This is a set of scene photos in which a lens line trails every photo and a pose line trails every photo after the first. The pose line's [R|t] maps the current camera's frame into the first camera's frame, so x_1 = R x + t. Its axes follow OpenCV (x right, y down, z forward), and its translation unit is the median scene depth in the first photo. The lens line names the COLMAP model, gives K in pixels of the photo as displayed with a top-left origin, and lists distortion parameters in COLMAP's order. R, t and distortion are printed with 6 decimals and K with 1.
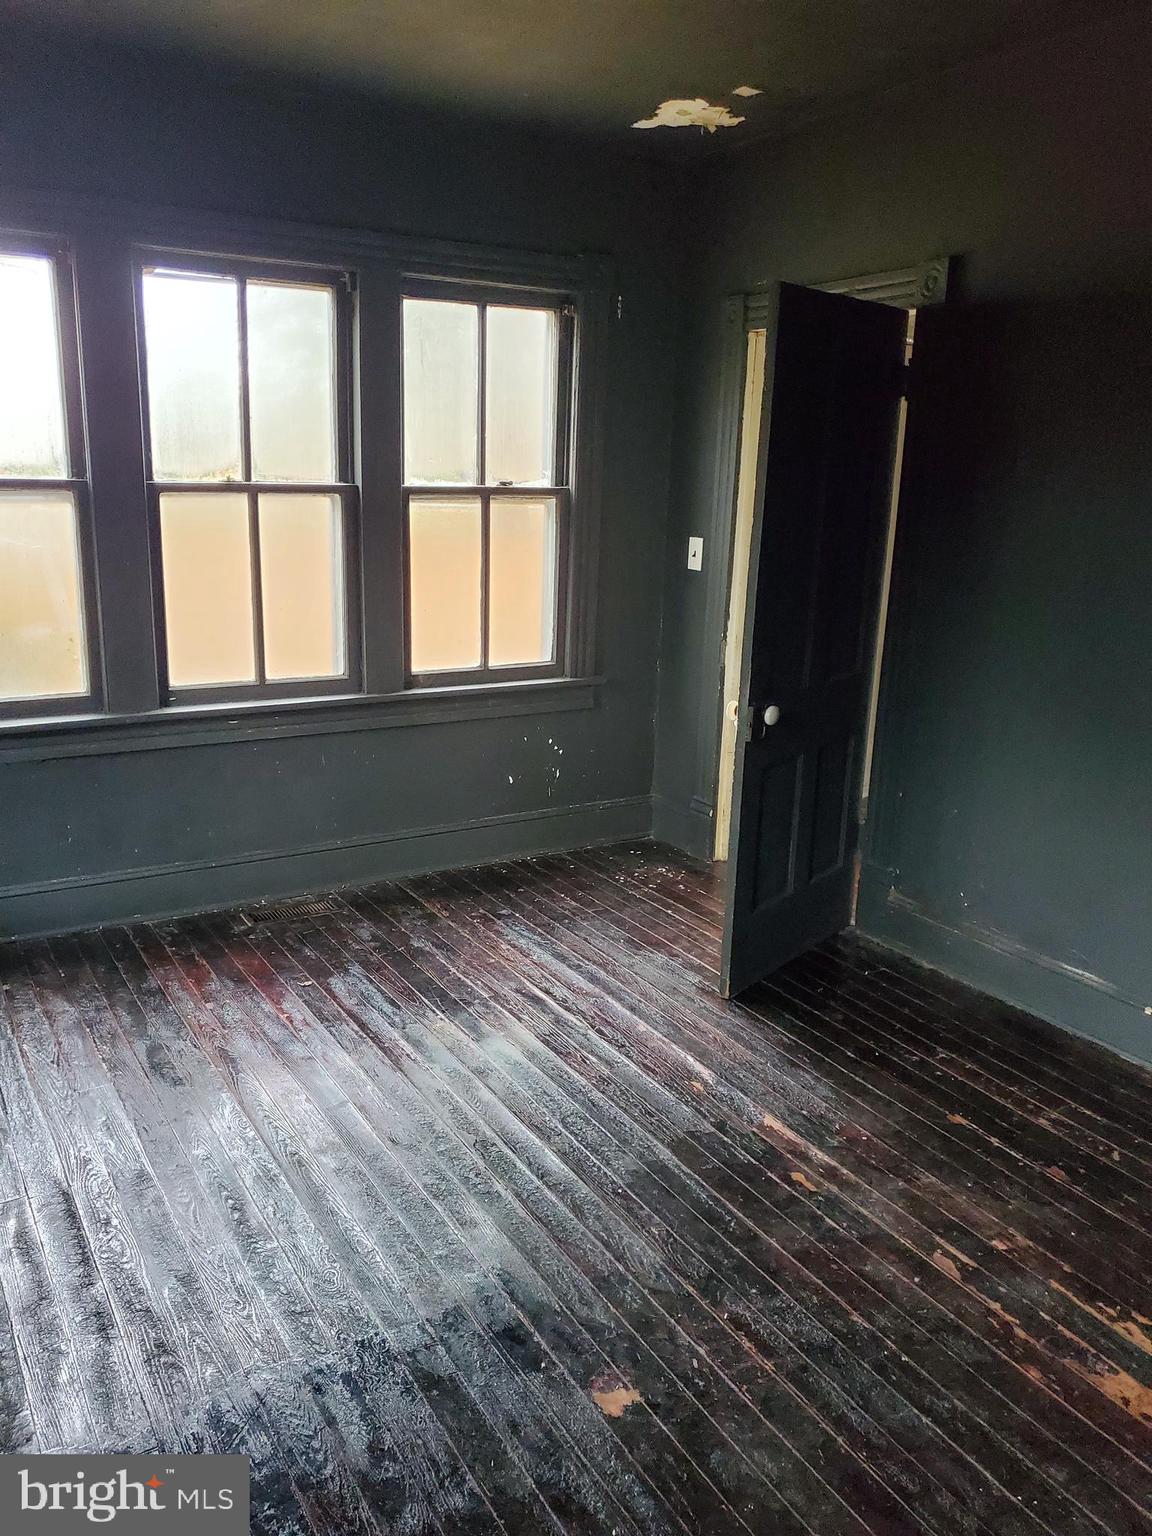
lens RADIAL K [[1160.0, 0, 572.6], [0, 1160.0, 767.7], [0, 0, 1]] dist [0.033022, -0.024476]
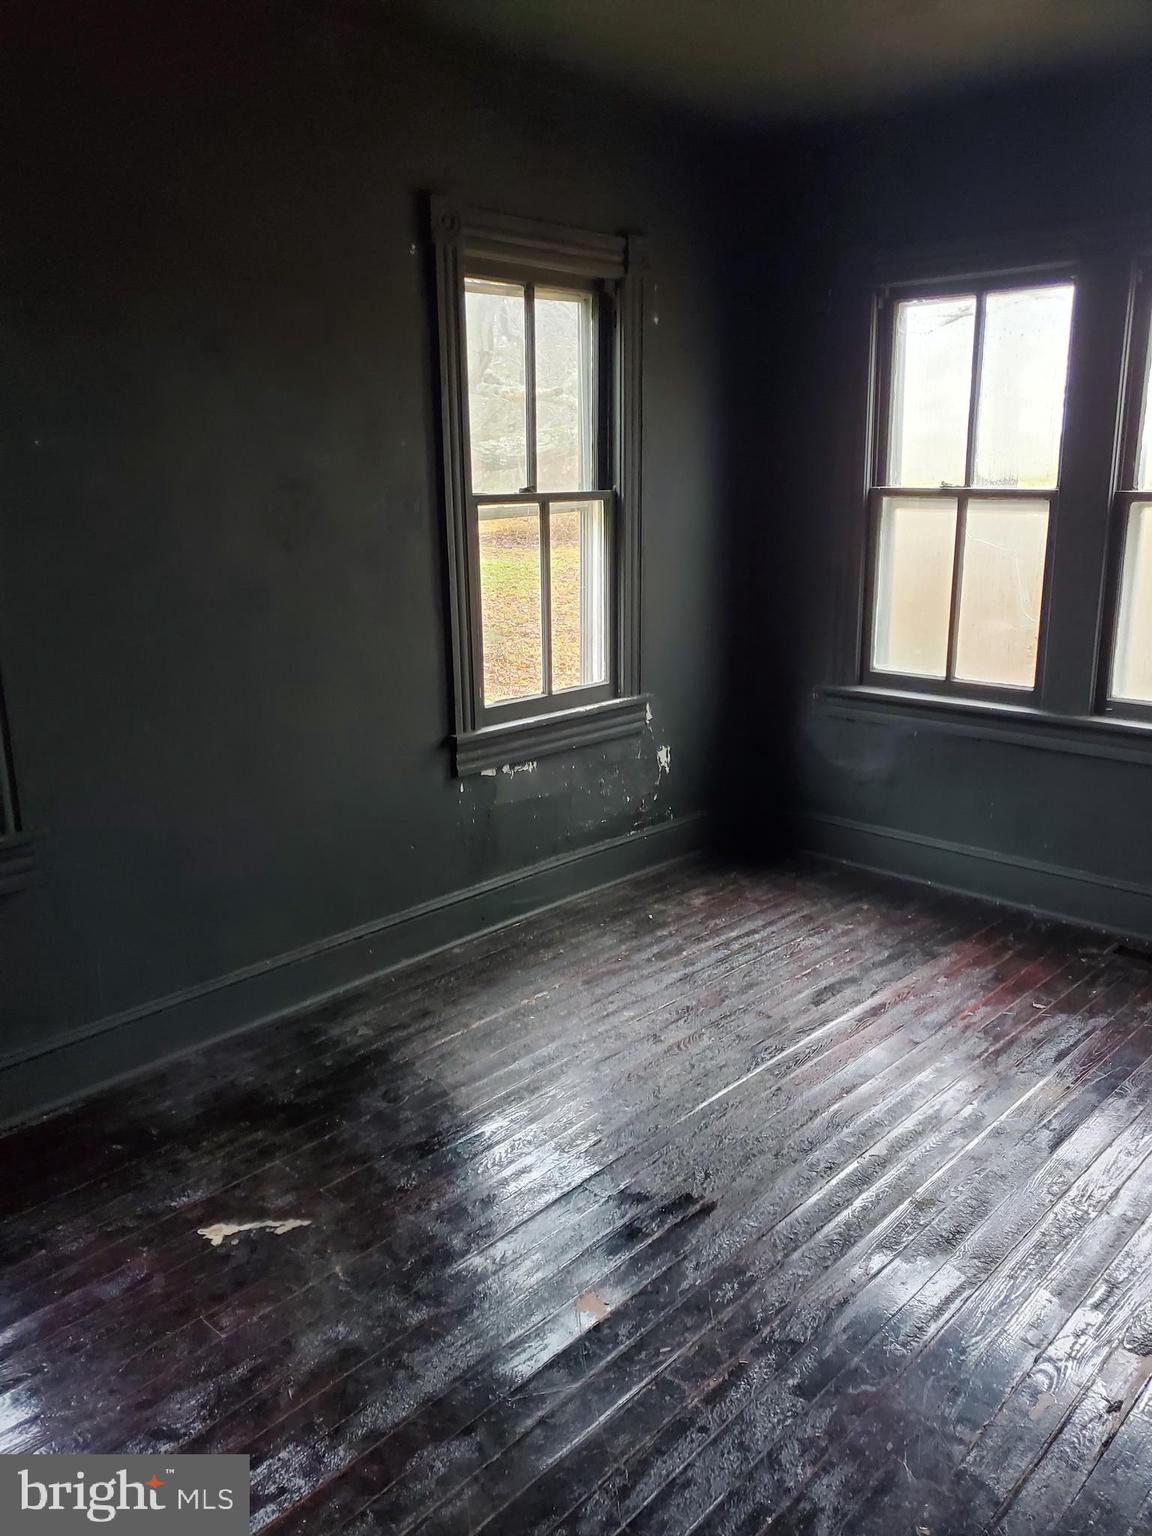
lens RADIAL K [[1160.0, 0, 568.1], [0, 1160.0, 767.6], [0, 0, 1]] dist [0.033022, -0.024476]
pose [[0.248742, 0.201795, -0.947315, 0.561037], [-0.214763, 0.965201, 0.149214, -0.067752], [0.944460, 0.166332, 0.283424, 0.331438]]
